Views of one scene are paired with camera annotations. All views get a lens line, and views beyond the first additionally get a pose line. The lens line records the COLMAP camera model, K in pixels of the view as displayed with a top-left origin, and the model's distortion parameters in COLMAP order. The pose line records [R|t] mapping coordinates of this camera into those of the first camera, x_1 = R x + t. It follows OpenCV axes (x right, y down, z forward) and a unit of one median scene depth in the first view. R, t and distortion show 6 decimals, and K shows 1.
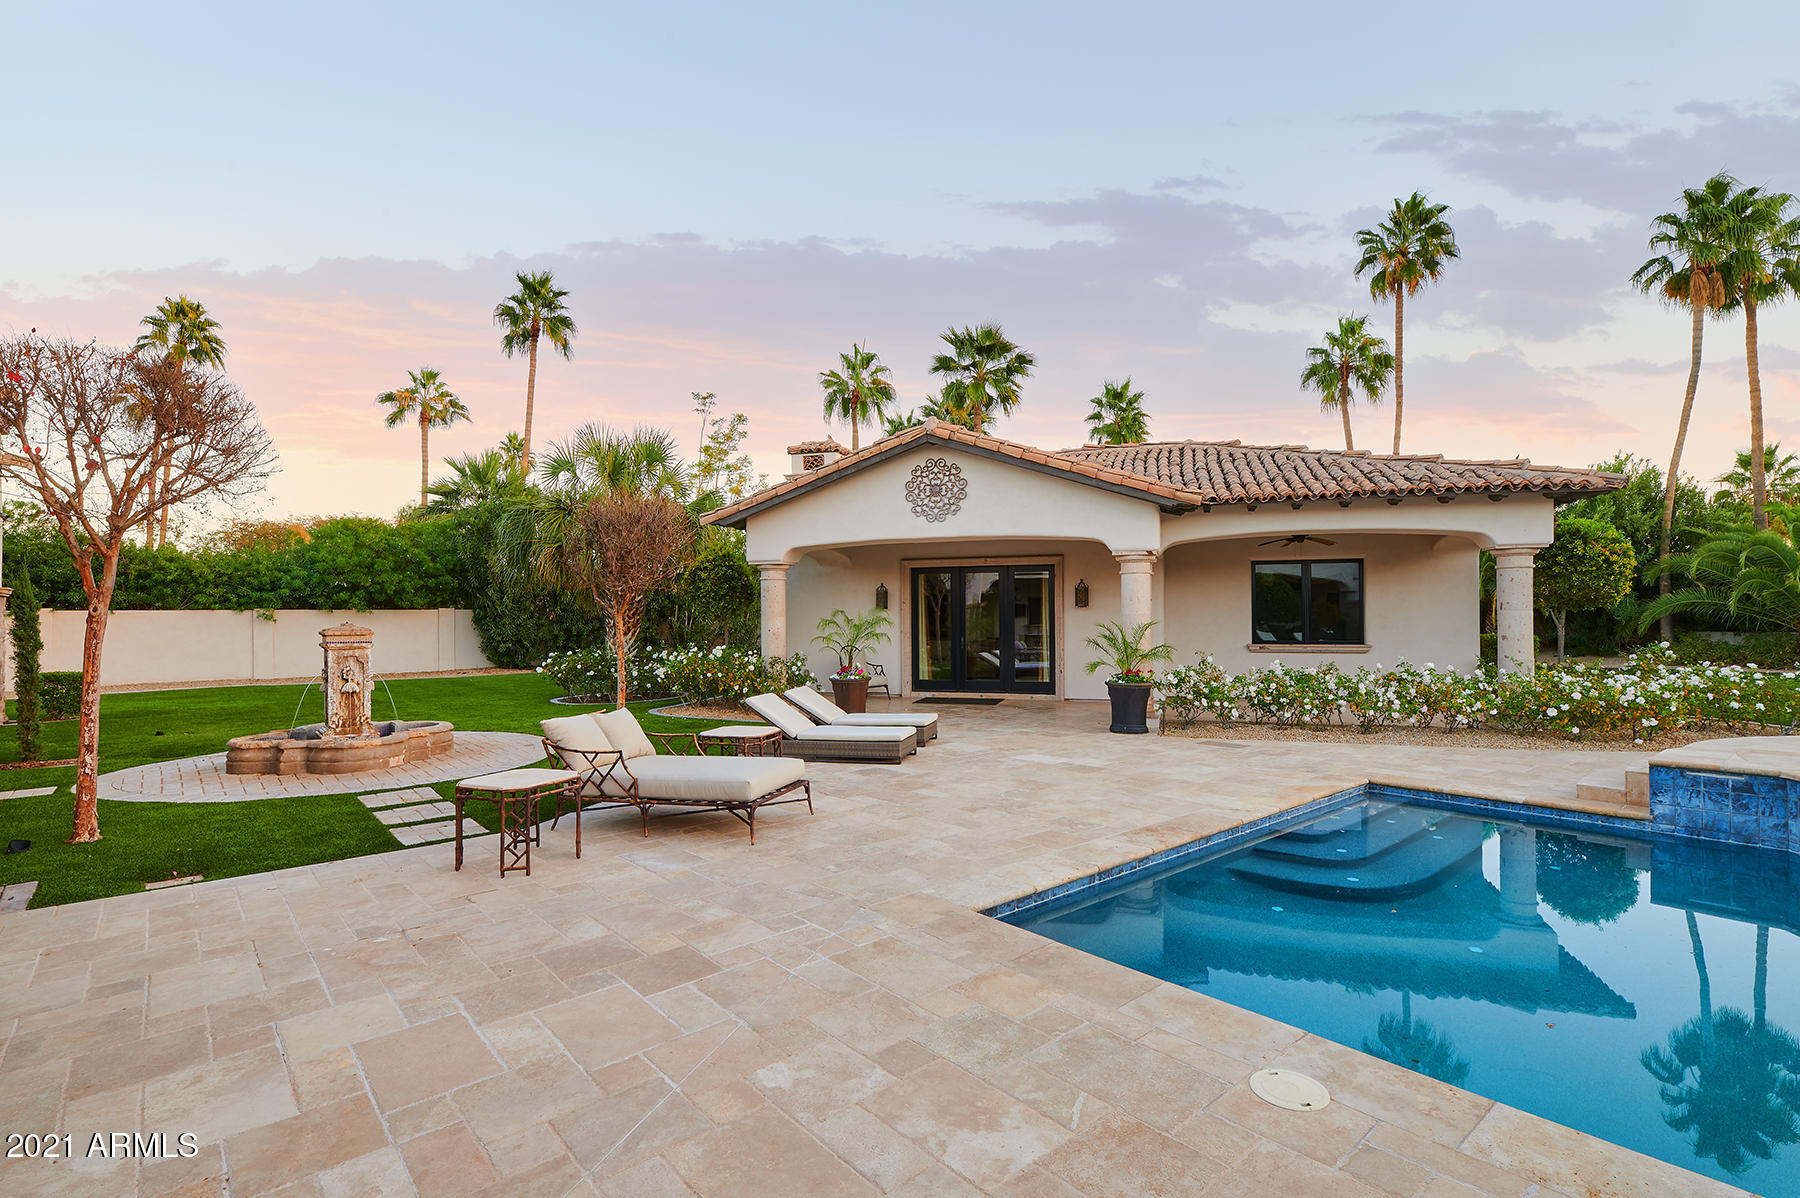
lens RADIAL K [[857.5, 0, 900.0], [0, 857.5, 601.3], [0, 0, 1]] dist [0.000109, 0.000018]
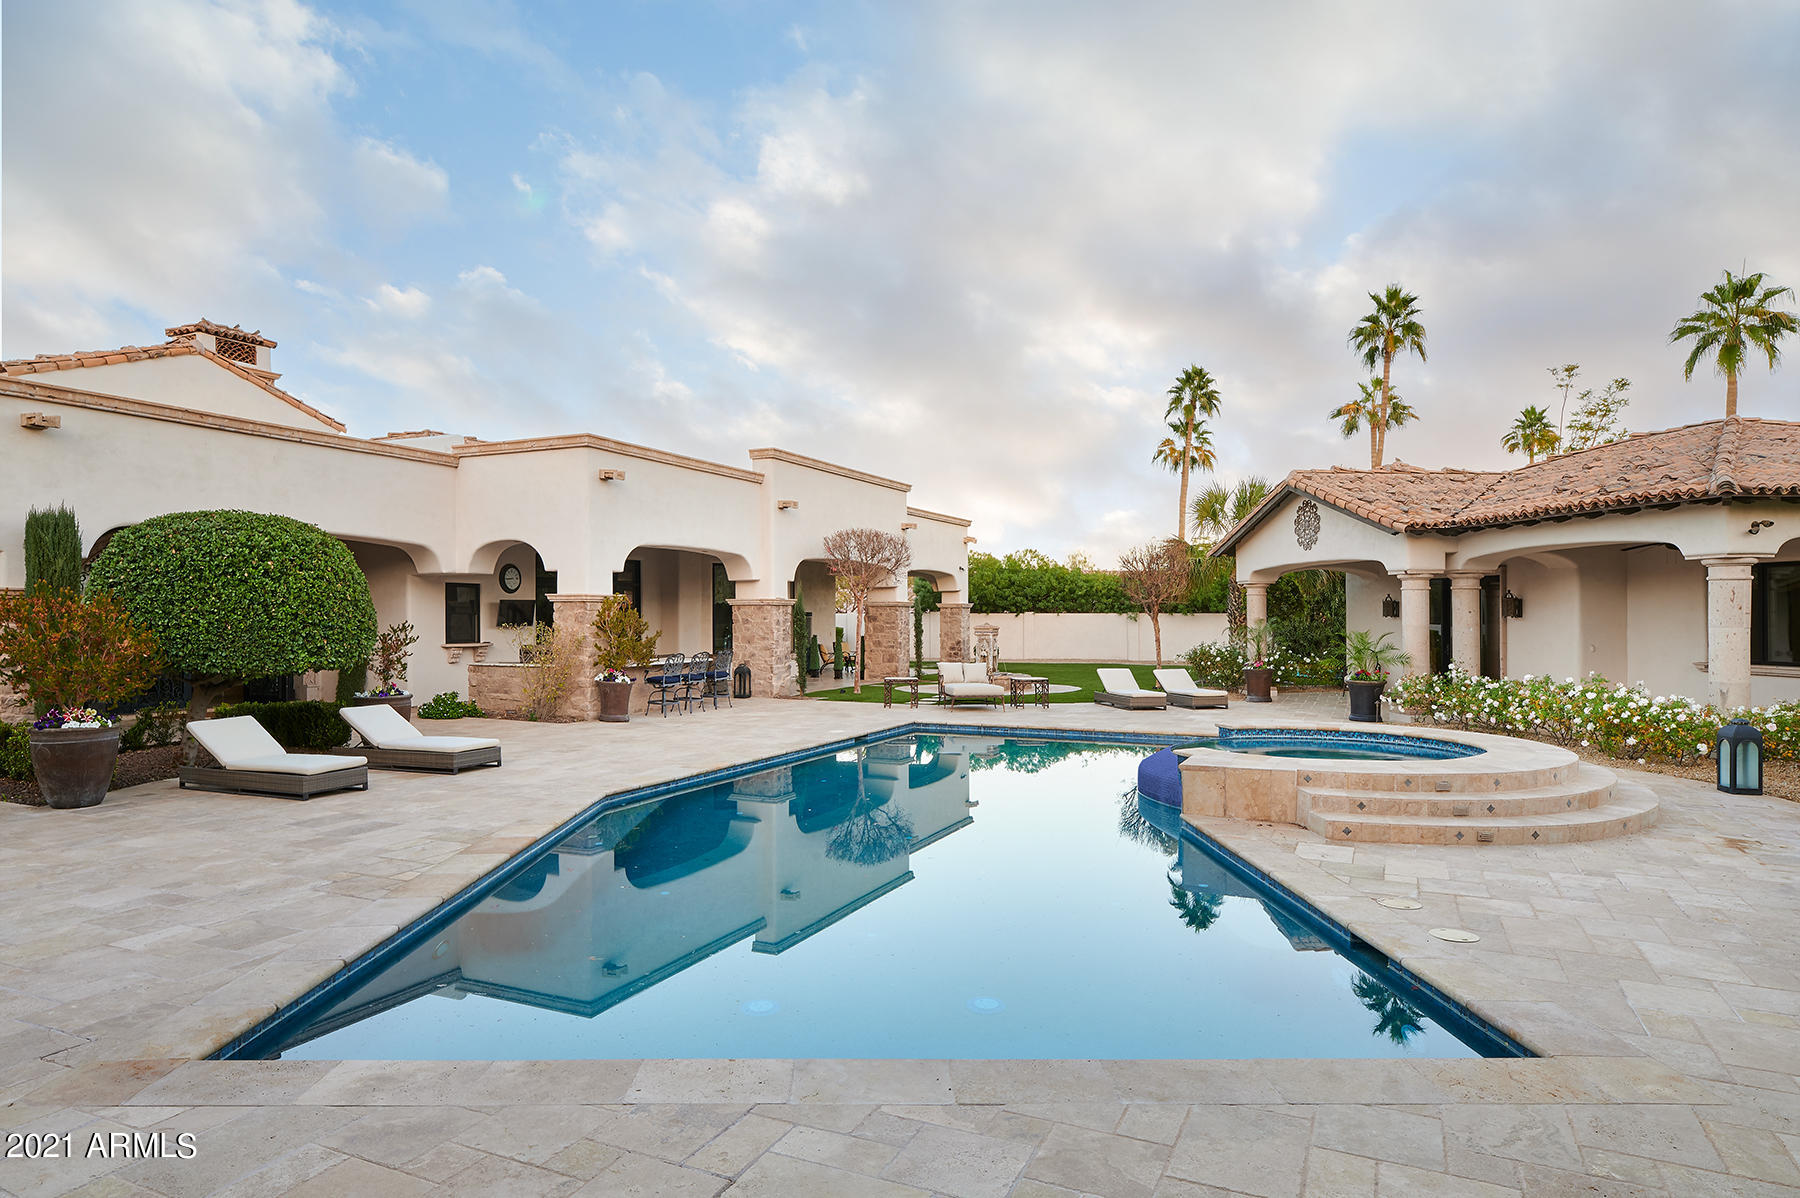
lens RADIAL K [[1143.8, 0, 900.5], [0, 1143.8, 601.6], [0, 0, 1]] dist [-0.003979, -0.000261]
pose [[0.410425, -0.004021, -0.911886, 0.602642], [0.012694, 0.999919, 0.001304, -0.011676], [0.911806, -0.012111, 0.410442, -0.114335]]
